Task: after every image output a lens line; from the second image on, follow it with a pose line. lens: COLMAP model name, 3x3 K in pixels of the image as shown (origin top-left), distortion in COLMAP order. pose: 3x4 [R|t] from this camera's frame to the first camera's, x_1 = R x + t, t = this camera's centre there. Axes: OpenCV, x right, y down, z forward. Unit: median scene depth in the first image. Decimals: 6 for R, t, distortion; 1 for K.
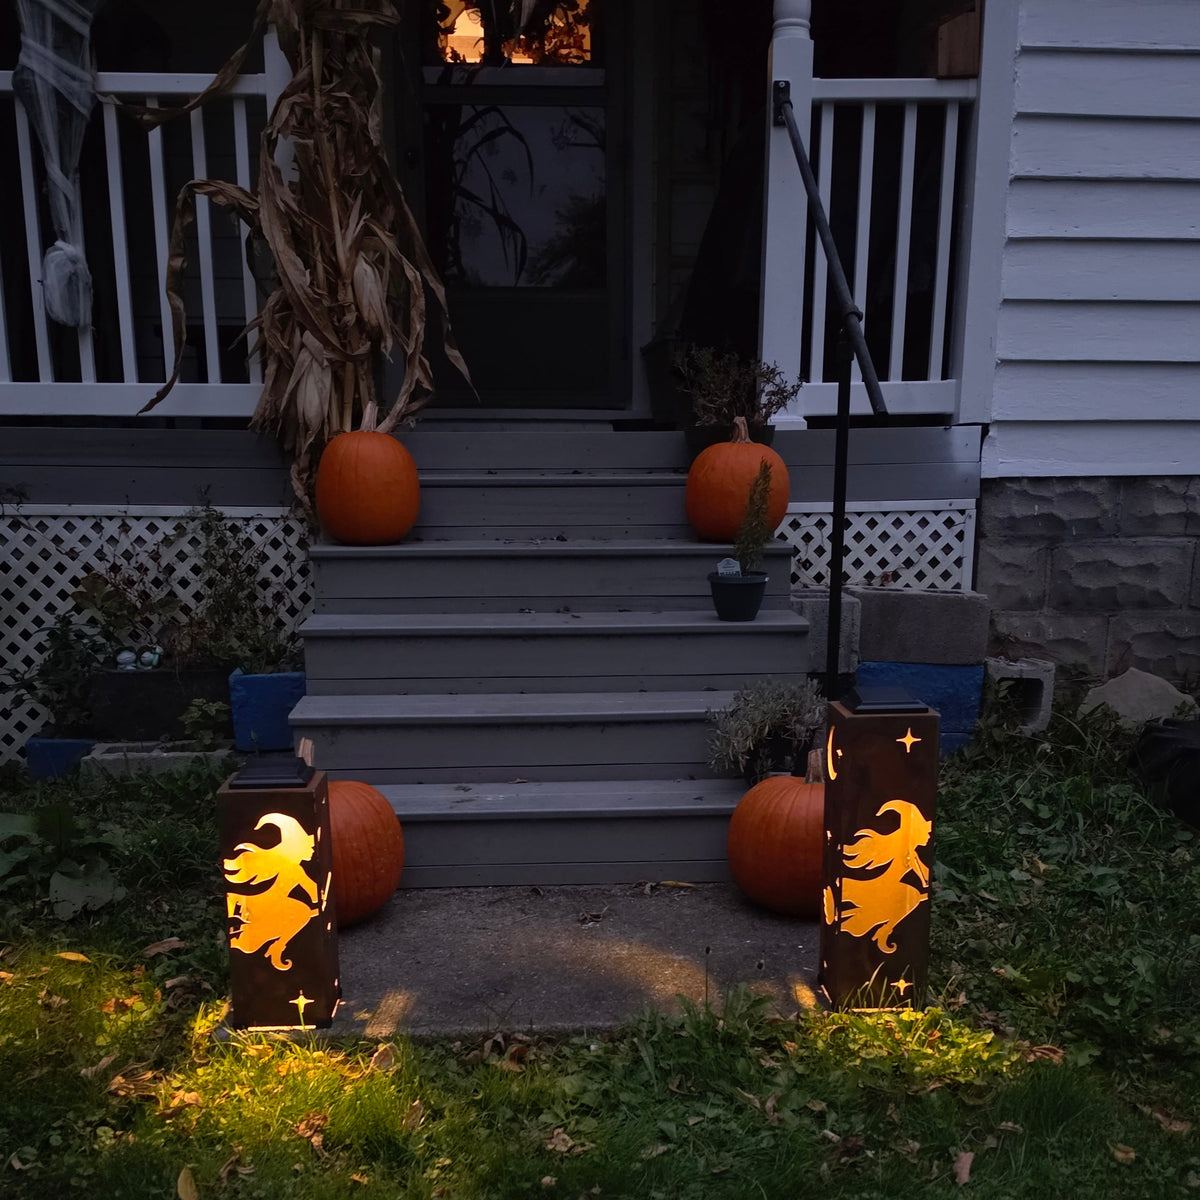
lens RADIAL K [[1544.3, 0, 555.8], [0, 1544.3, 795.1], [0, 0, 1]] dist [0.012098, 0.000000]
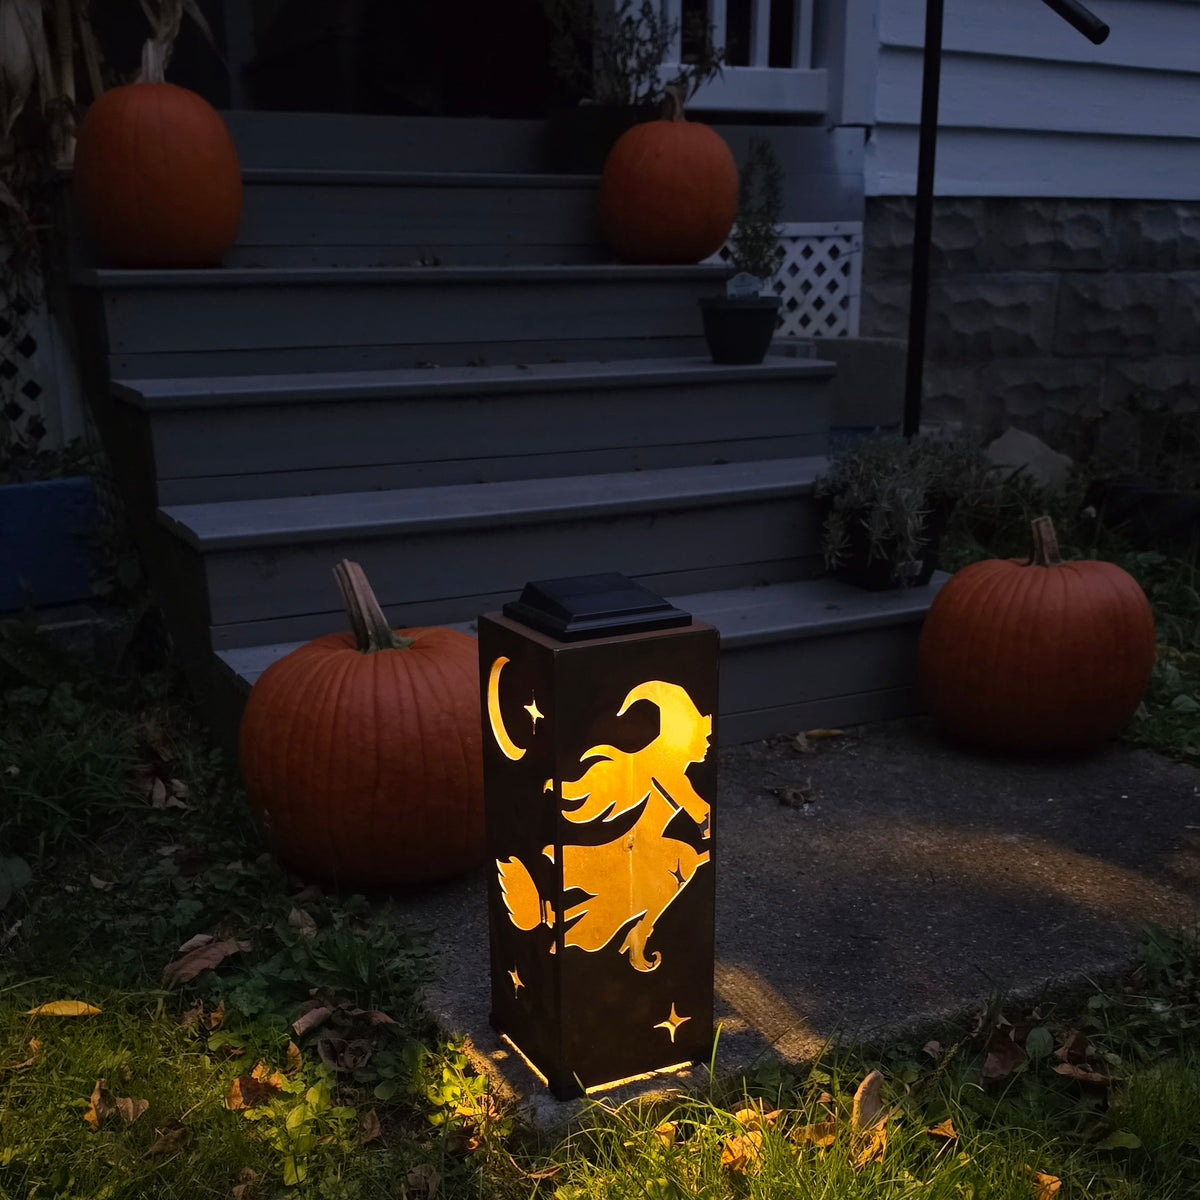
lens RADIAL K [[1544.3, 0, 559.8], [0, 1544.3, 776.2], [0, 0, 1]] dist [0.012098, 0.000000]
pose [[0.909238, -0.132235, 0.394716, -0.232061], [0.095625, 0.989196, 0.111120, -0.008920], [-0.405145, -0.063290, 0.912059, 0.304592]]
